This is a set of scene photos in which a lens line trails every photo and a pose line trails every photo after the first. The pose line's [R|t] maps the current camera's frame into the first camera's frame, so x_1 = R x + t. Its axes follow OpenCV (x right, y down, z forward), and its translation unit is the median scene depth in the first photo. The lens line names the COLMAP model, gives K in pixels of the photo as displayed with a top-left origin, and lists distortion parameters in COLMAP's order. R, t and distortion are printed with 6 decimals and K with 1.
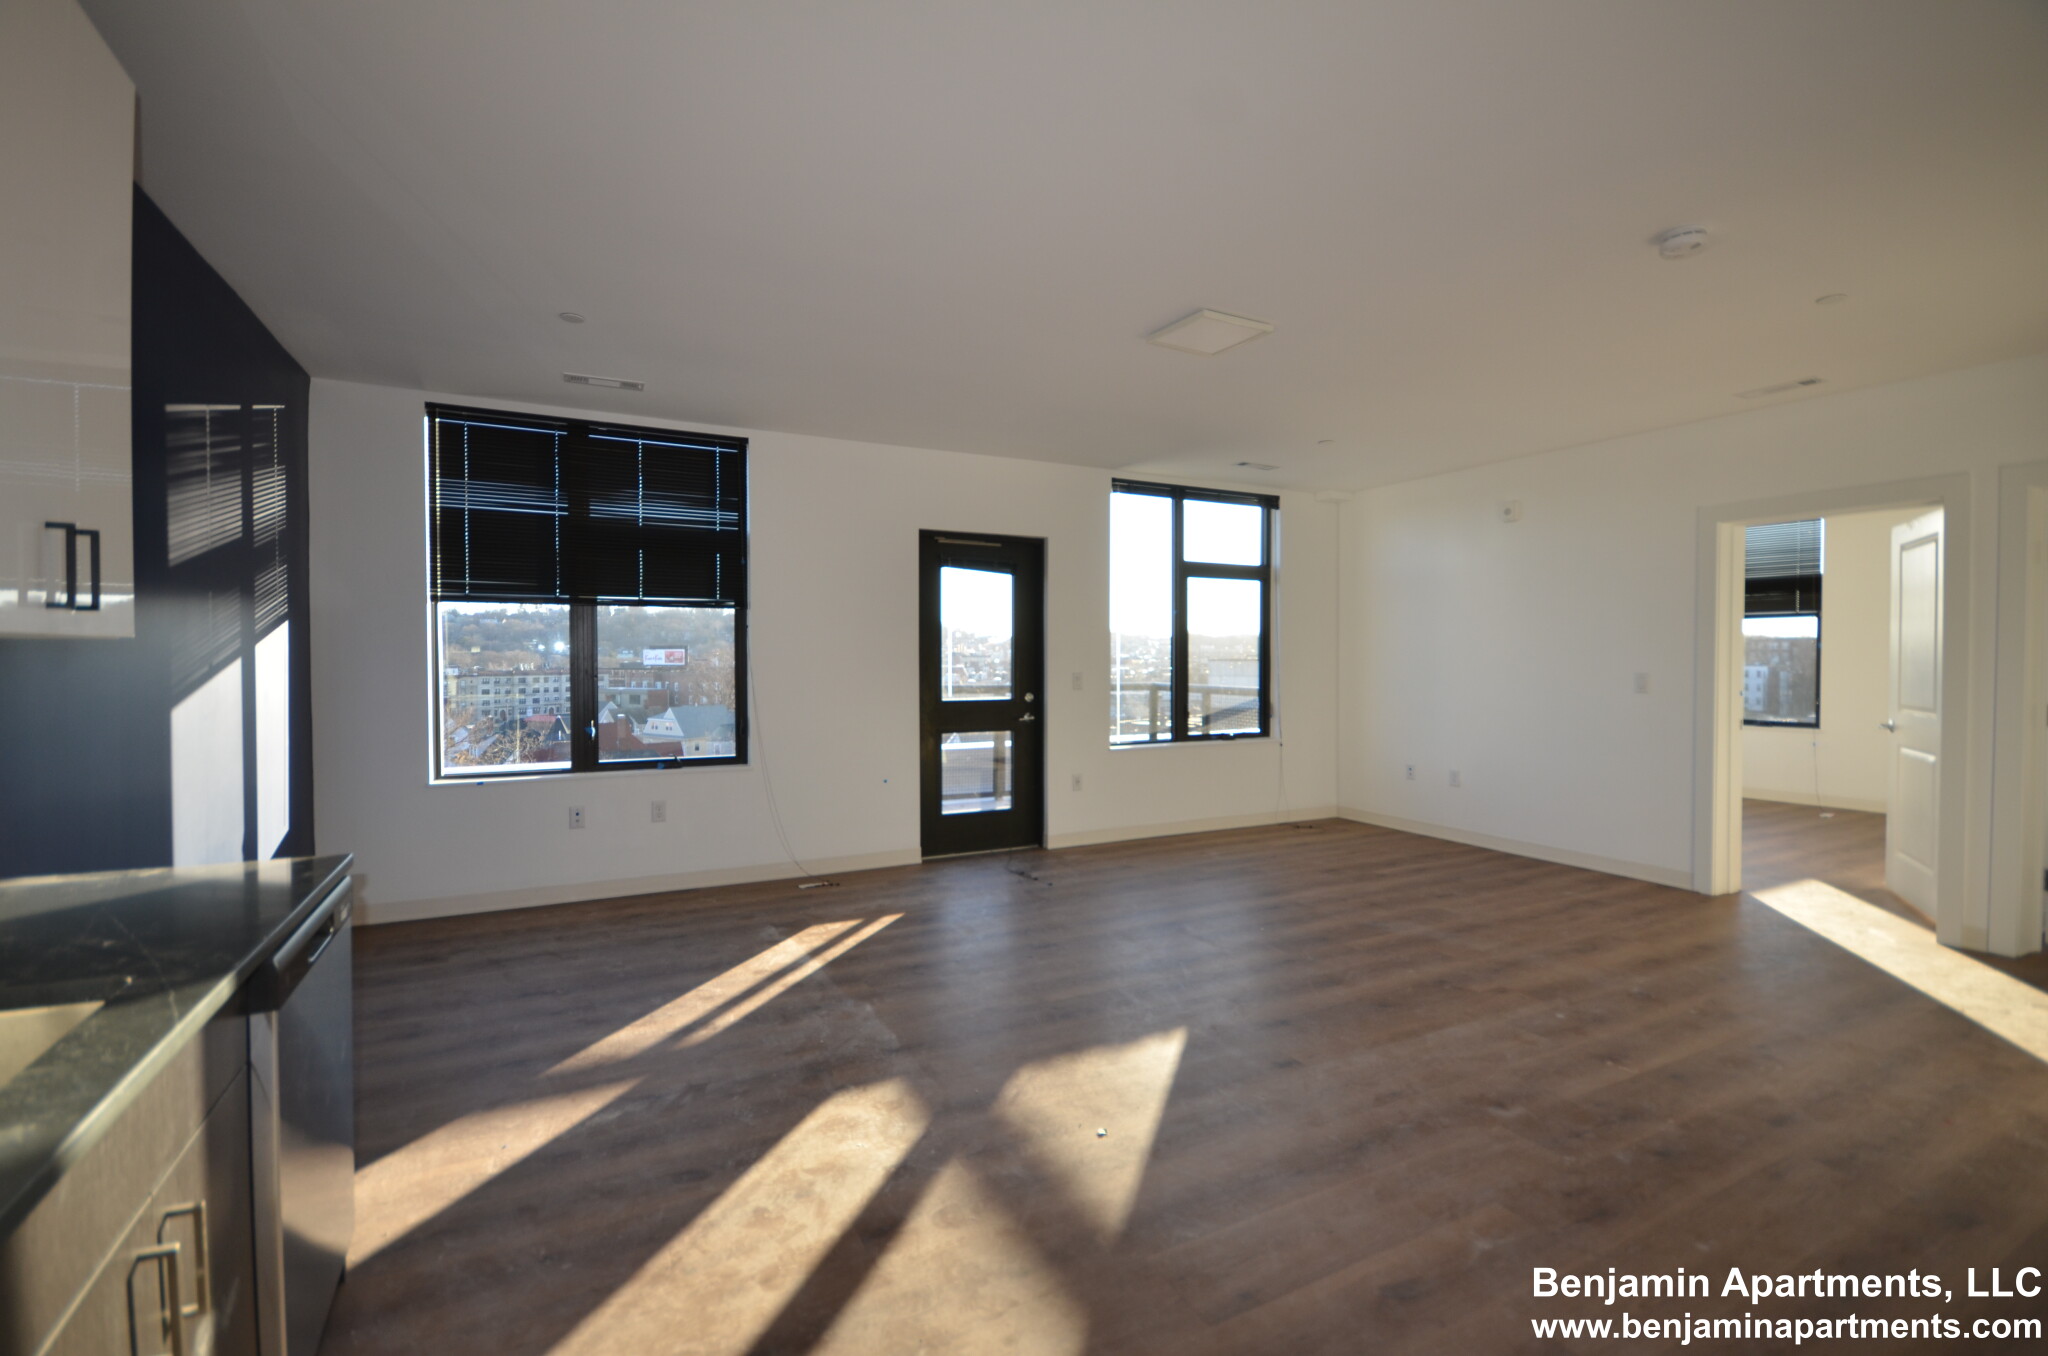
lens RADIAL K [[899.0, 0, 1028.9], [0, 899.0, 673.8], [0, 0, 1]] dist [0.023166, -0.017846]
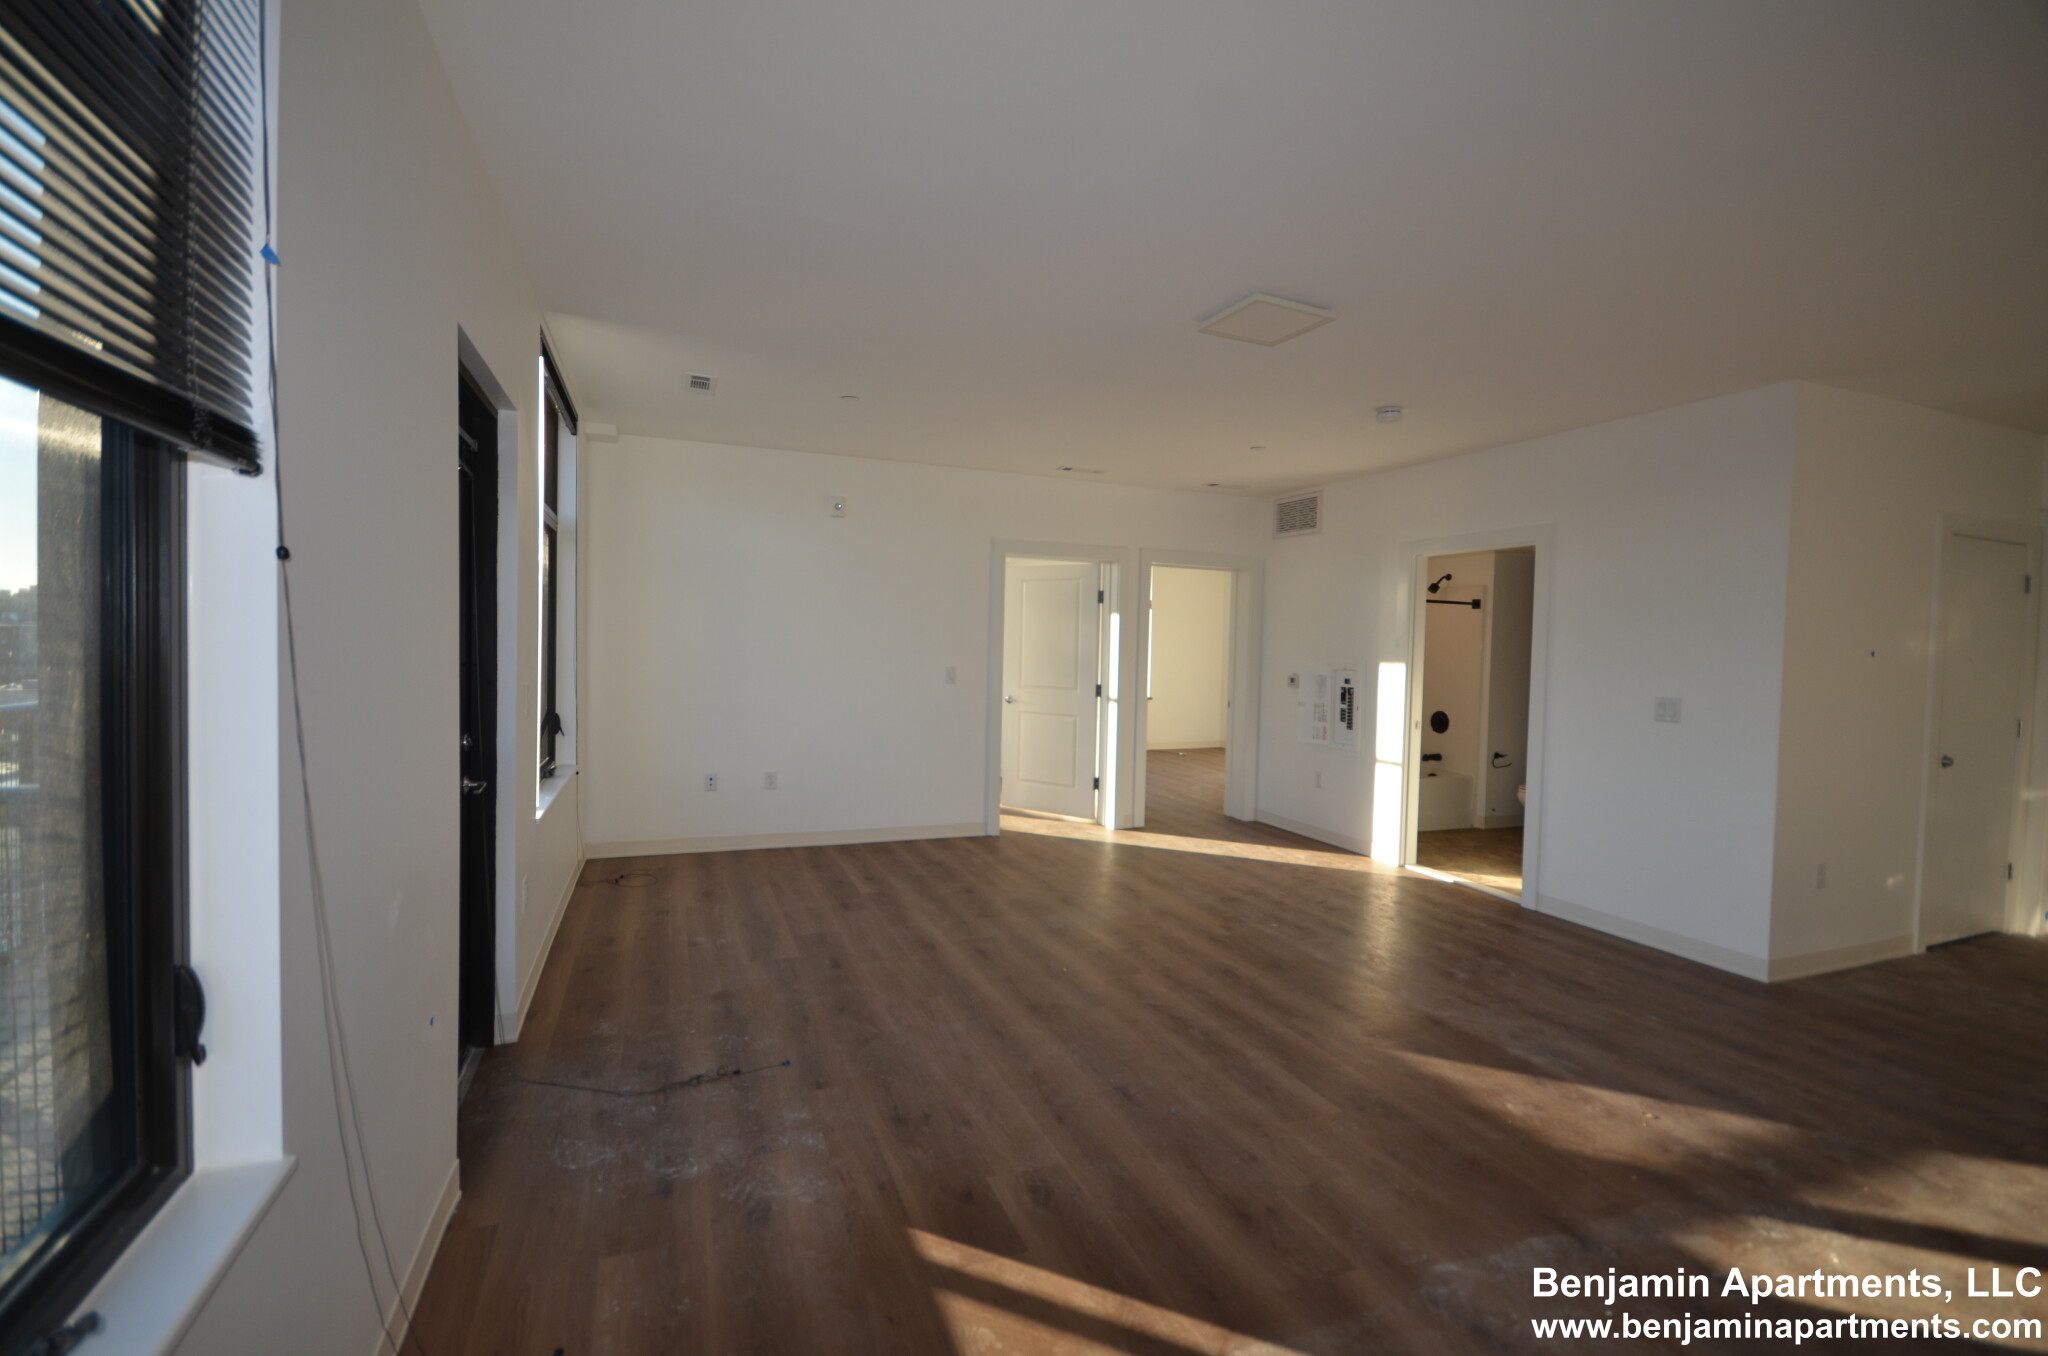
lens RADIAL K [[899.0, 0, 1028.9], [0, 899.0, 673.8], [0, 0, 1]] dist [0.023166, -0.017846]
pose [[0.097705, -0.030563, 0.994746, -0.831582], [-0.004760, 0.999503, 0.031176, -0.048794], [-0.995204, -0.007781, 0.097511, 1.272901]]
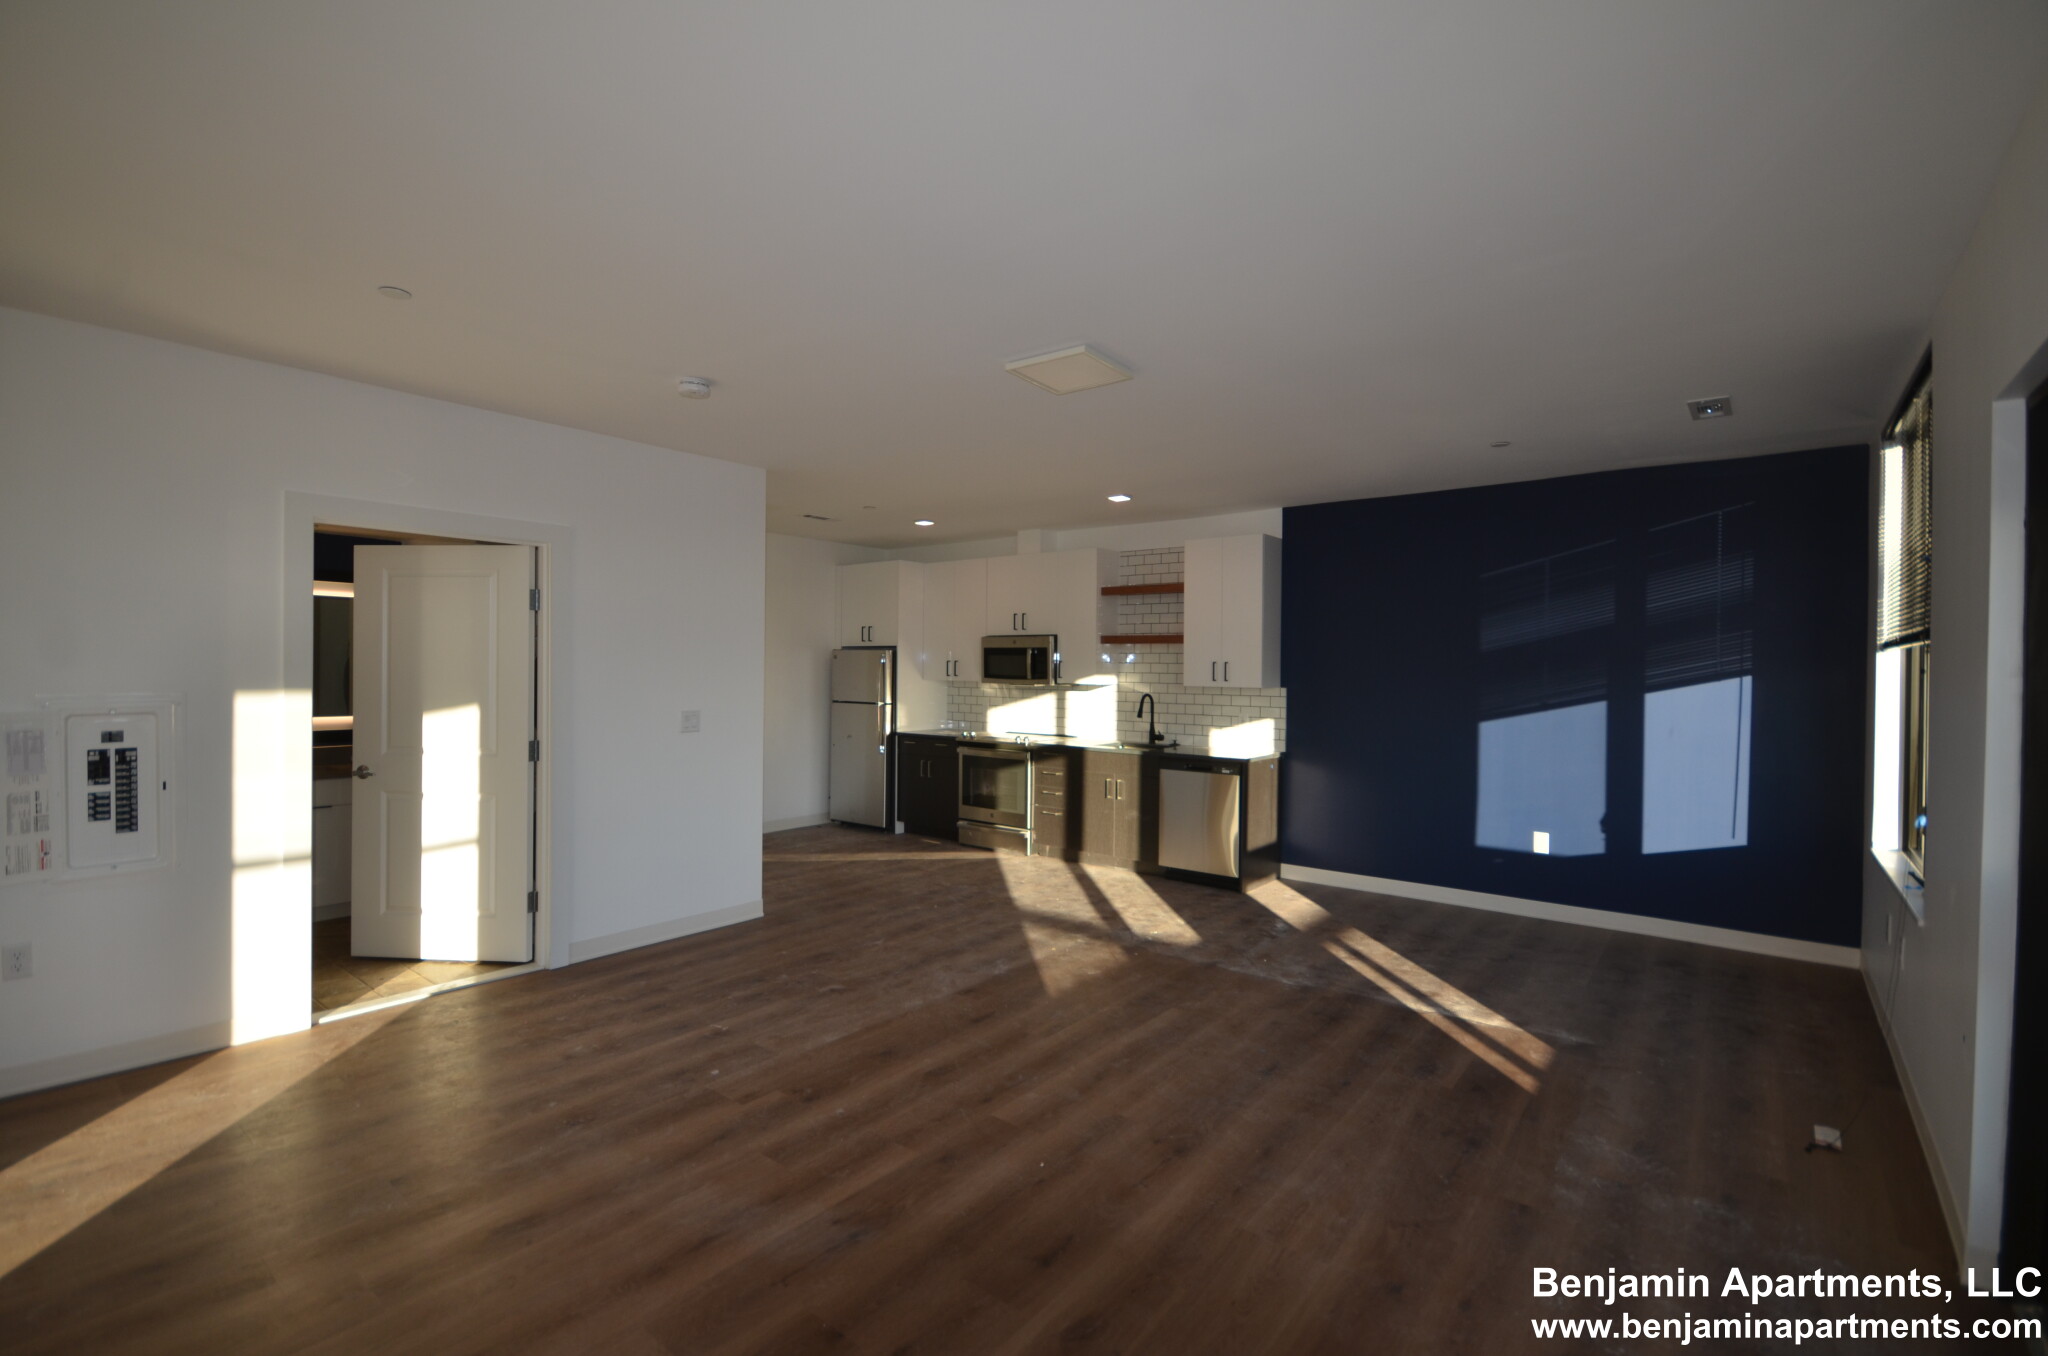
lens RADIAL K [[899.0, 0, 1028.9], [0, 899.0, 673.8], [0, 0, 1]] dist [0.023166, -0.017846]
pose [[-0.913273, -0.008077, -0.407268, 0.695378], [-0.019161, 0.999548, 0.023144, -0.084290], [0.406897, 0.028941, -0.913015, 2.069578]]
